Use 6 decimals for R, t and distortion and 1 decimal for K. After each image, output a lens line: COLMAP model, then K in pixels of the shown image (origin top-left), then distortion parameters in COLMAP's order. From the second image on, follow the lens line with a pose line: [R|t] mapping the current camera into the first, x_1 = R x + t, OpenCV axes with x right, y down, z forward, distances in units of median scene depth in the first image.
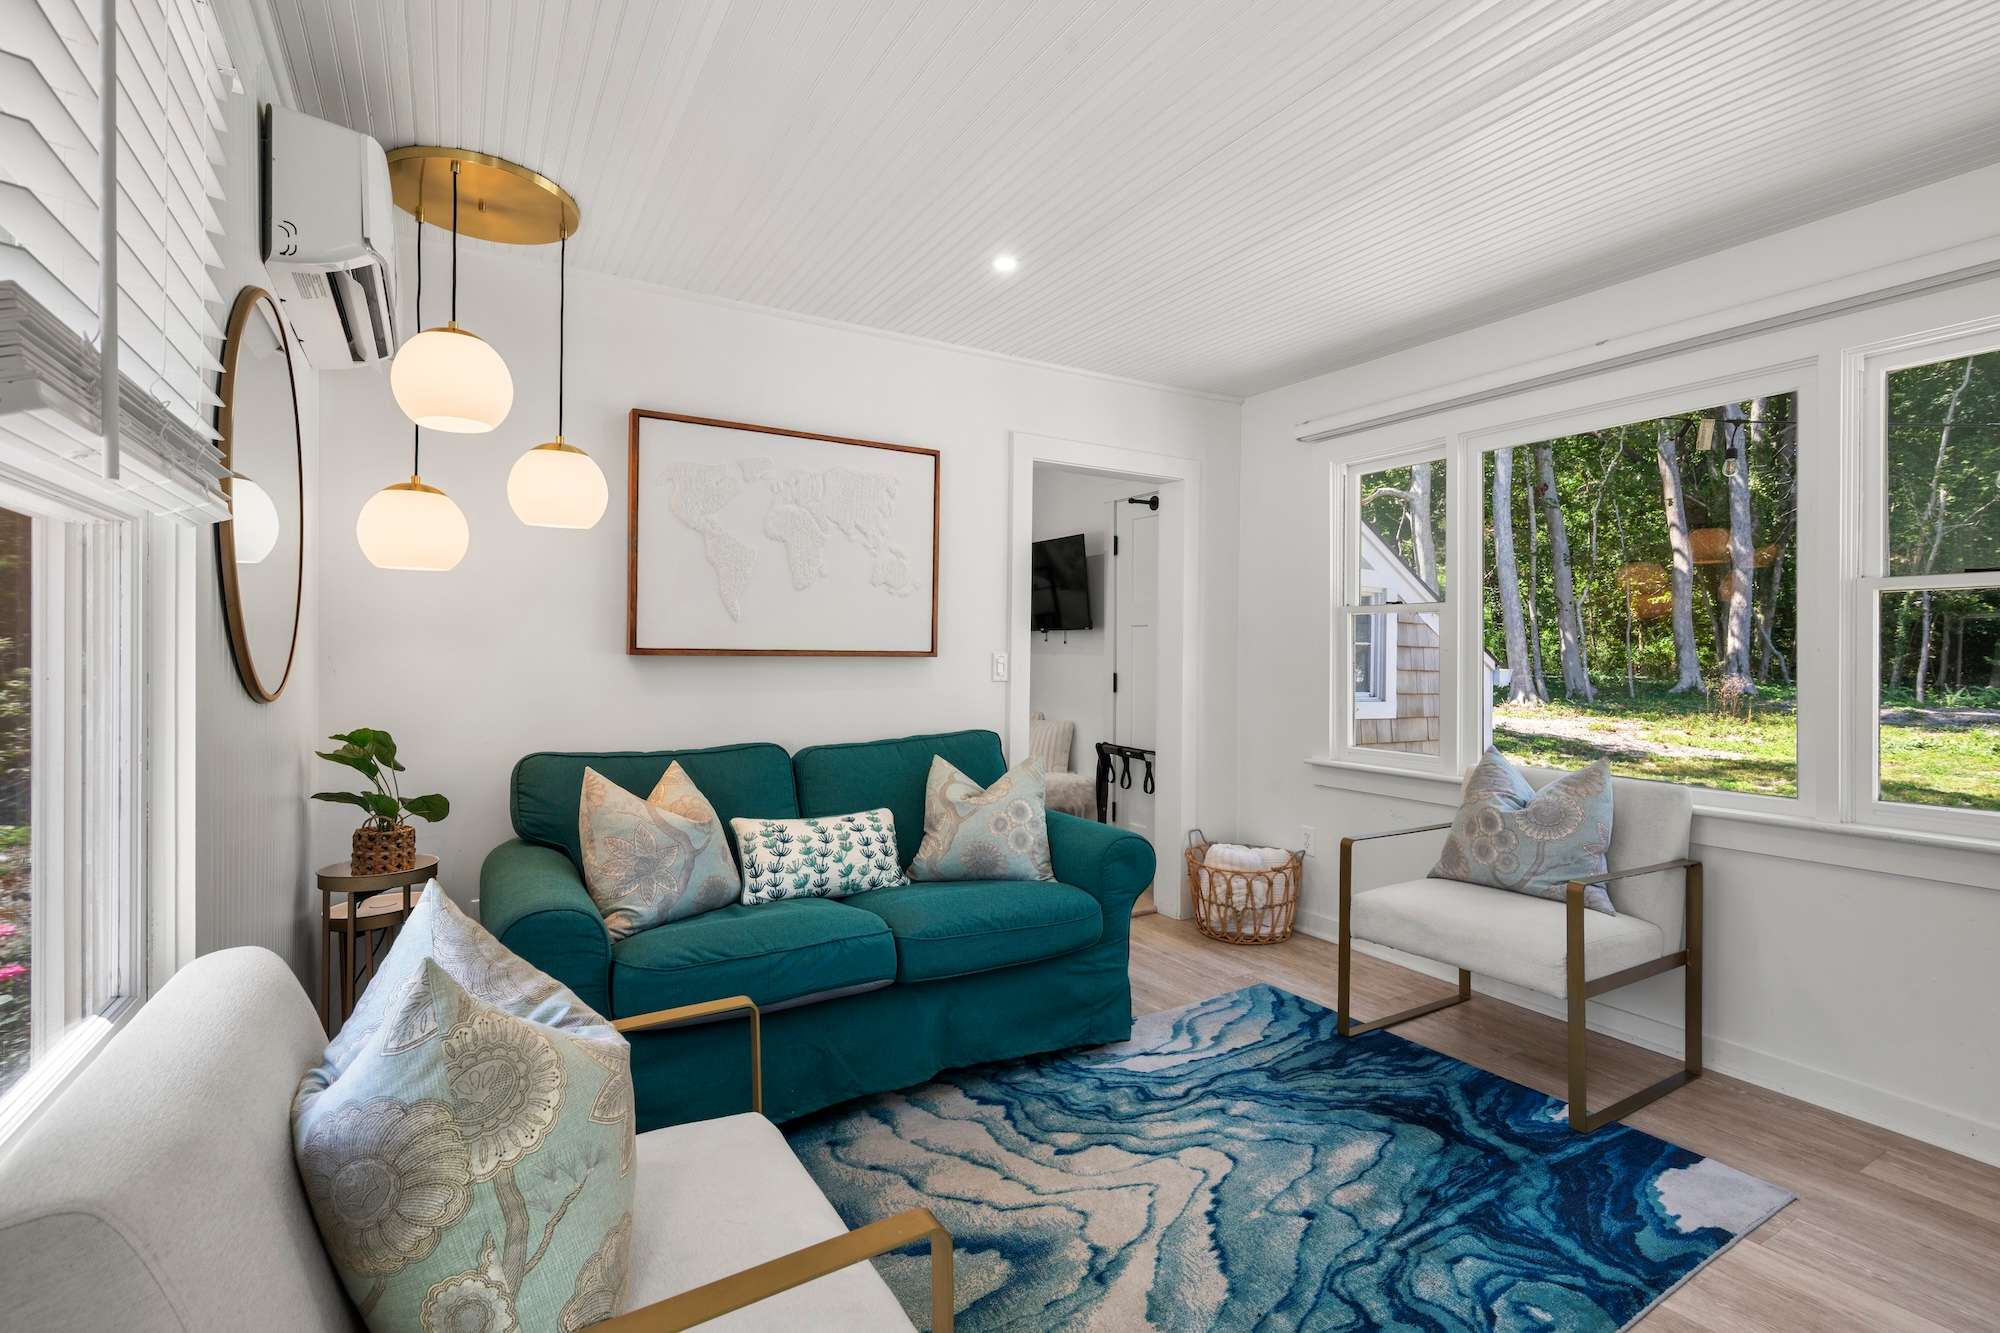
lens RADIAL K [[897.6, 0, 1004.0], [0, 897.6, 655.4], [0, 0, 1]] dist [-0.020269, -0.000848]
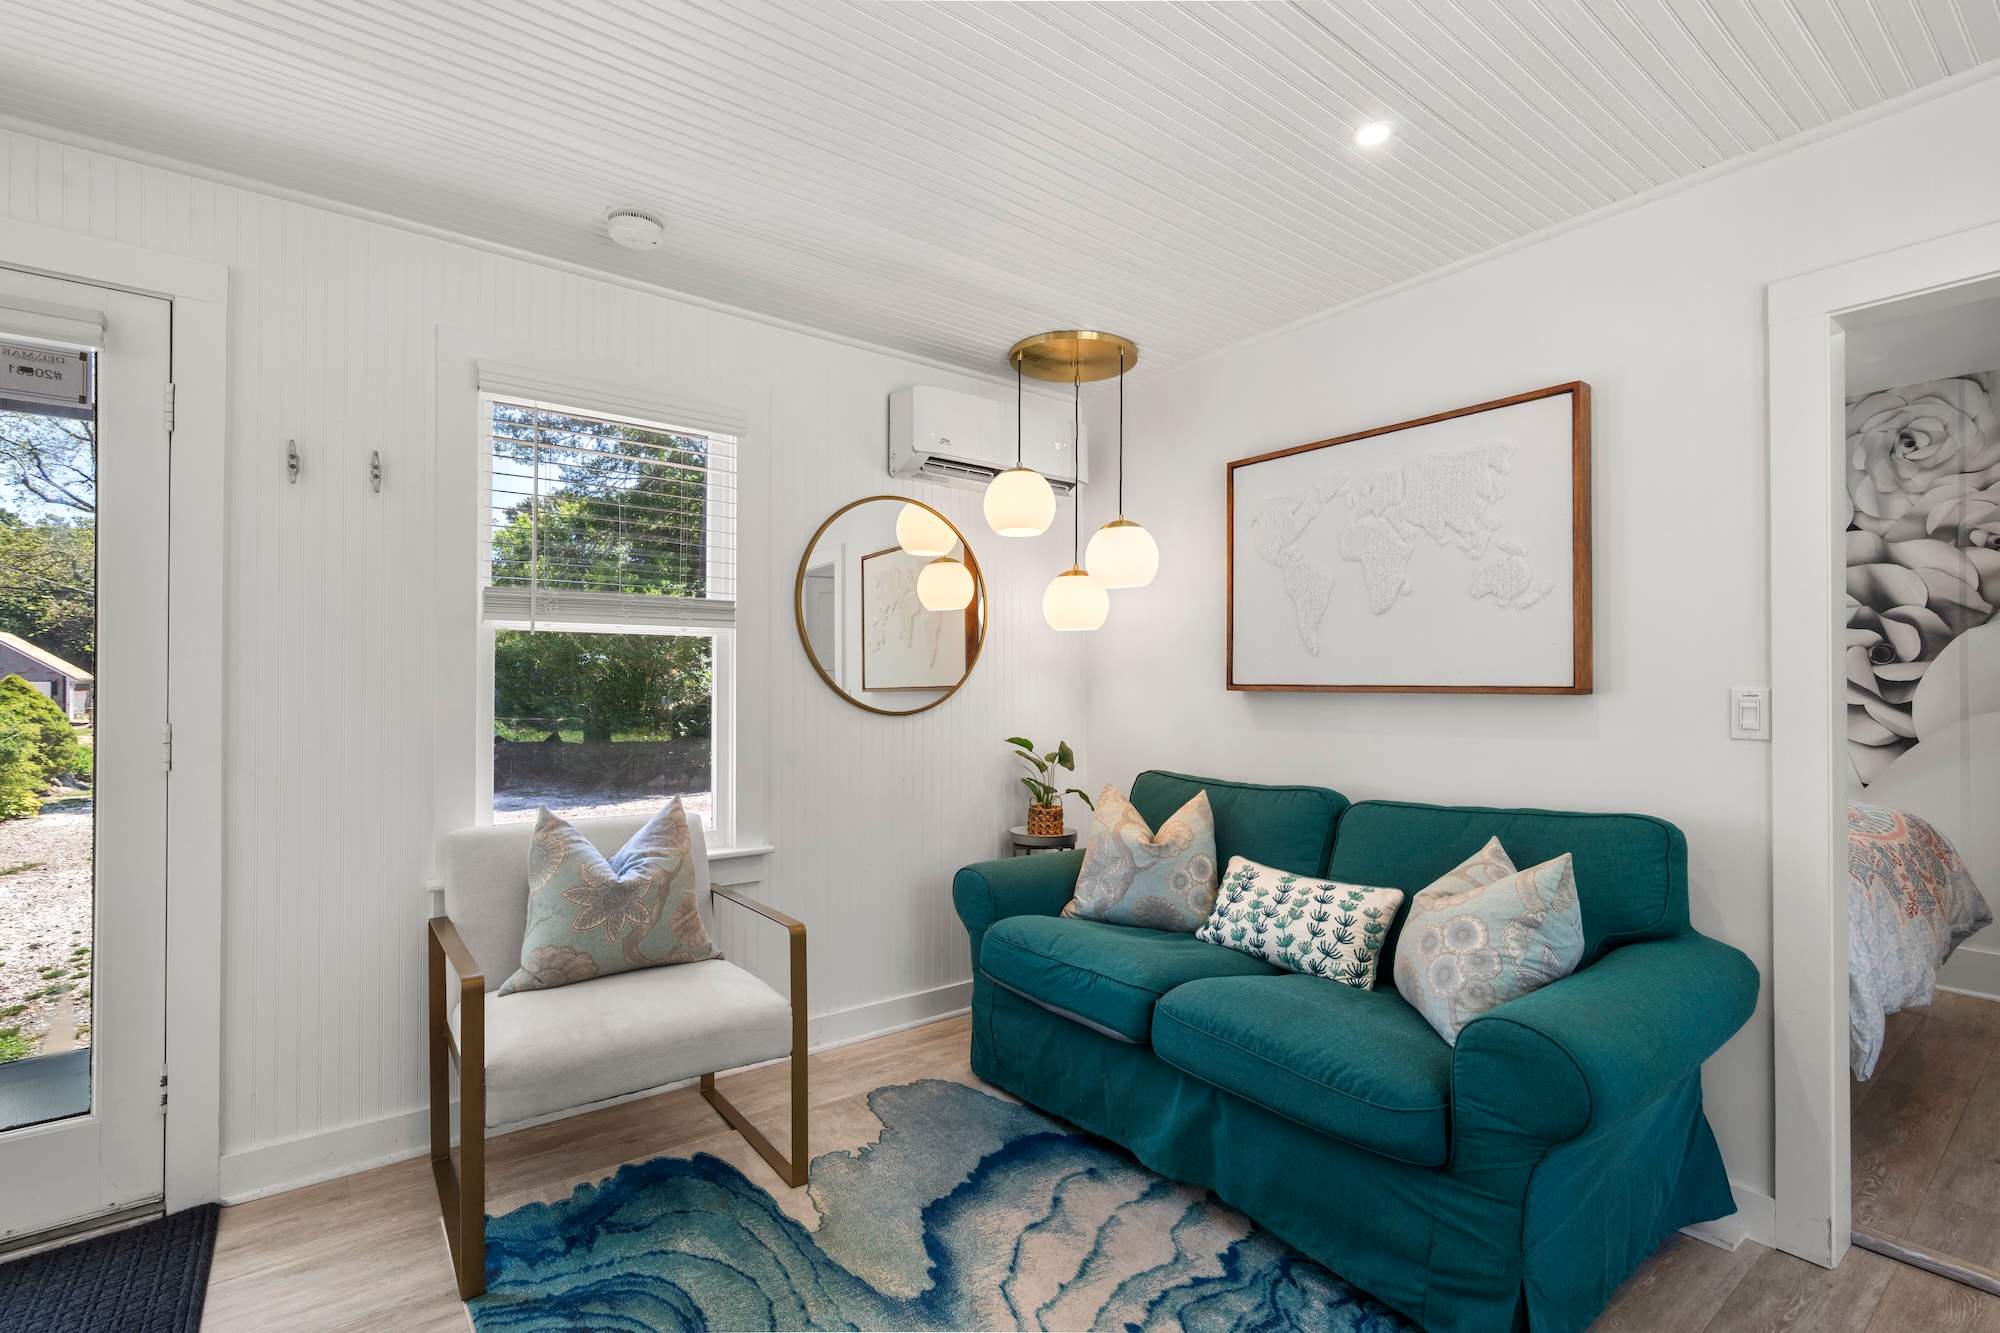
lens RADIAL K [[897.6, 0, 997.9], [0, 897.6, 678.5], [0, 0, 1]] dist [-0.020269, -0.000848]
pose [[0.109005, -0.011633, -0.993973, 0.803058], [-0.003018, 0.999923, -0.012034, -0.001390], [0.994037, 0.004312, 0.108961, 0.772071]]
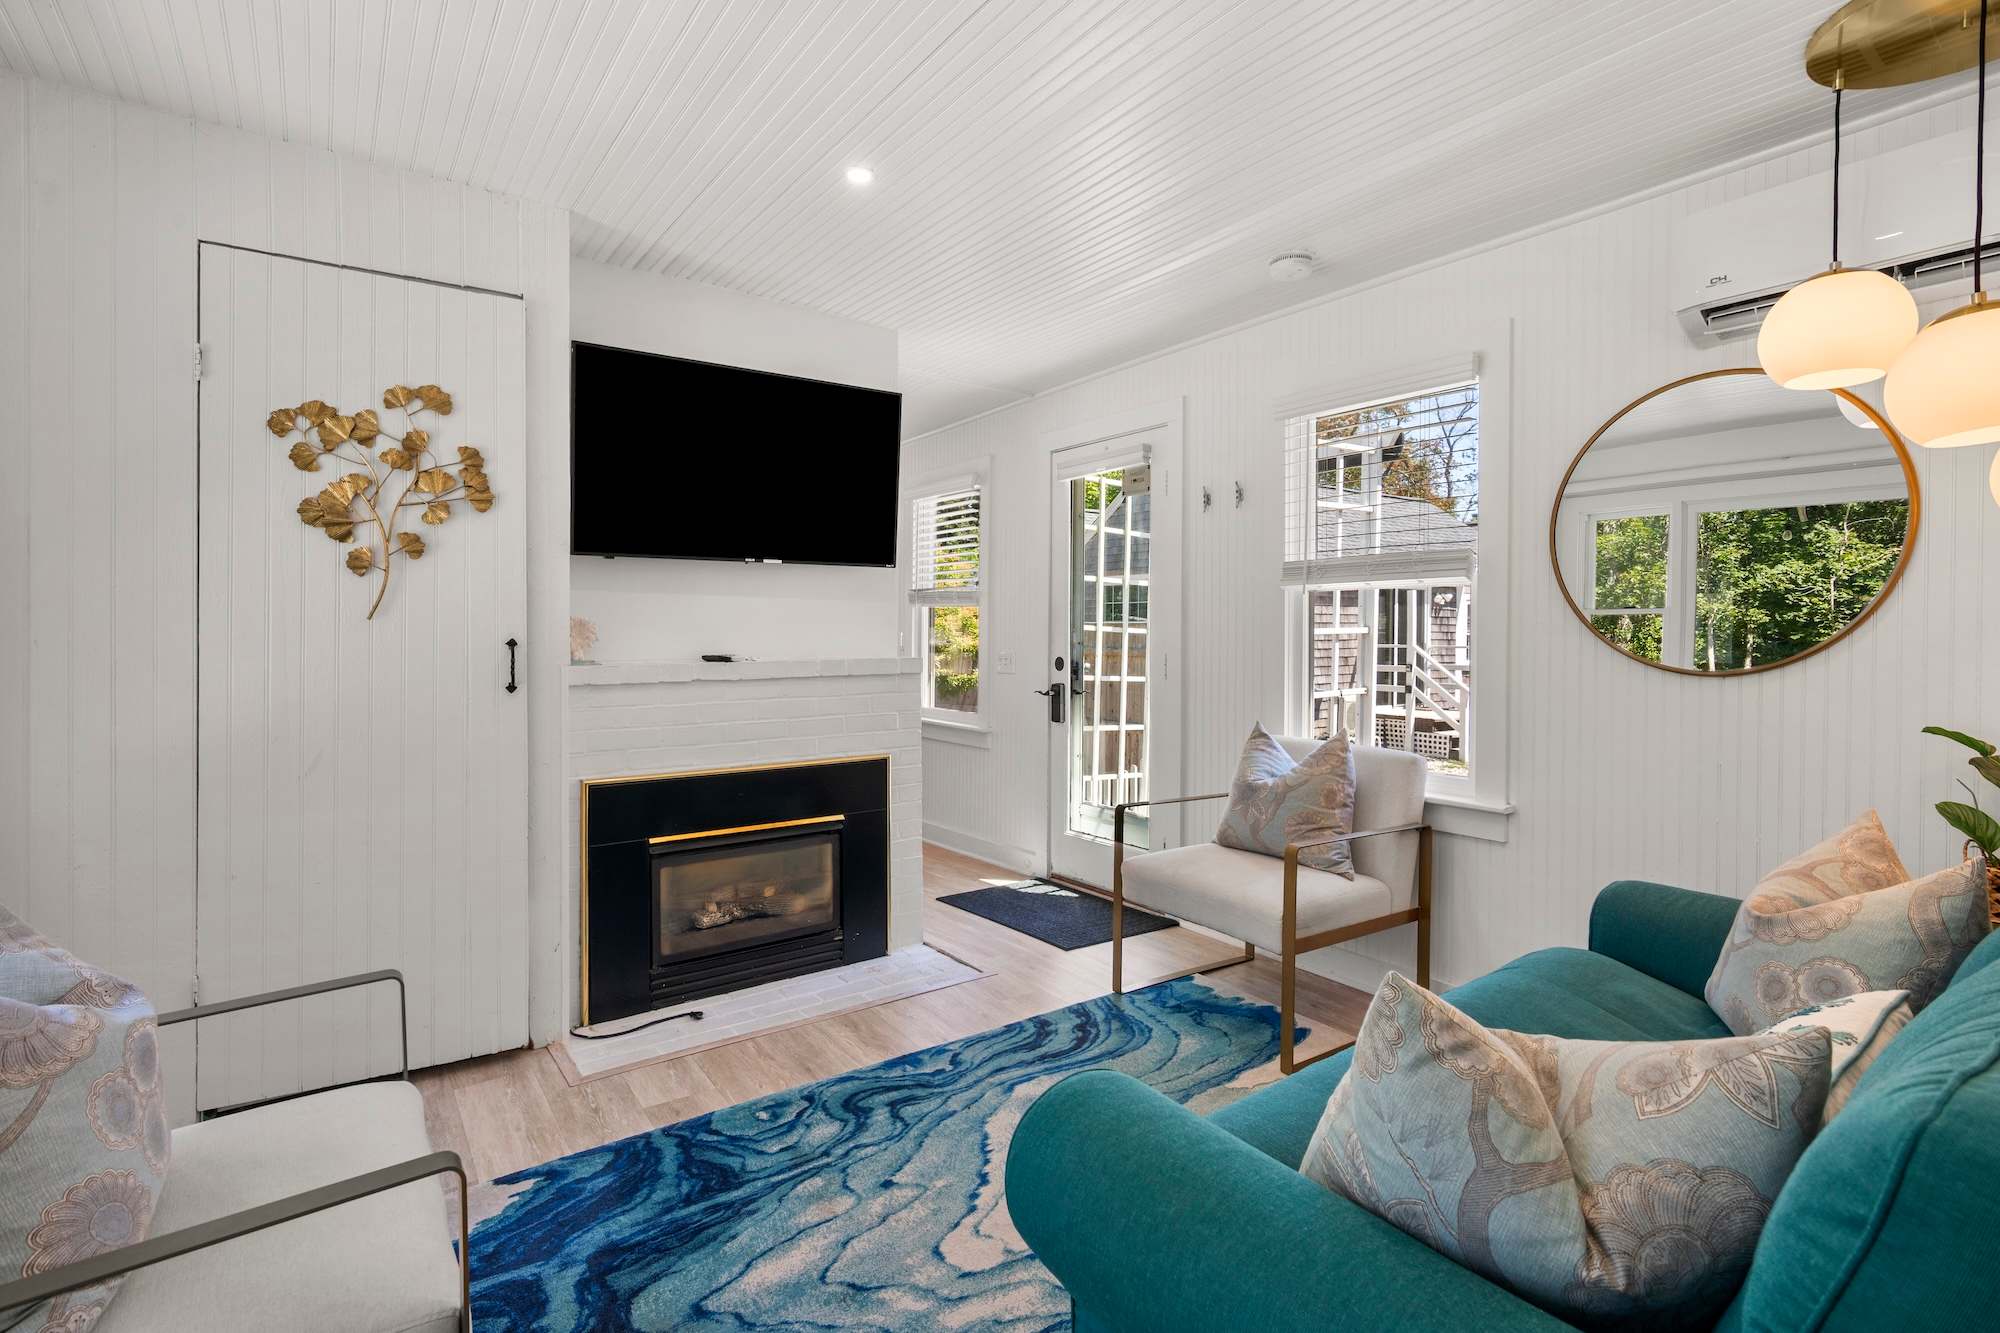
lens RADIAL K [[897.6, 0, 994.6], [0, 897.6, 654.8], [0, 0, 1]] dist [-0.020269, -0.000848]
pose [[-0.997430, -0.004763, -0.071488, 0.253255], [-0.006344, 0.999740, 0.021901, 0.000918], [0.071365, 0.022298, -0.997201, 1.716923]]
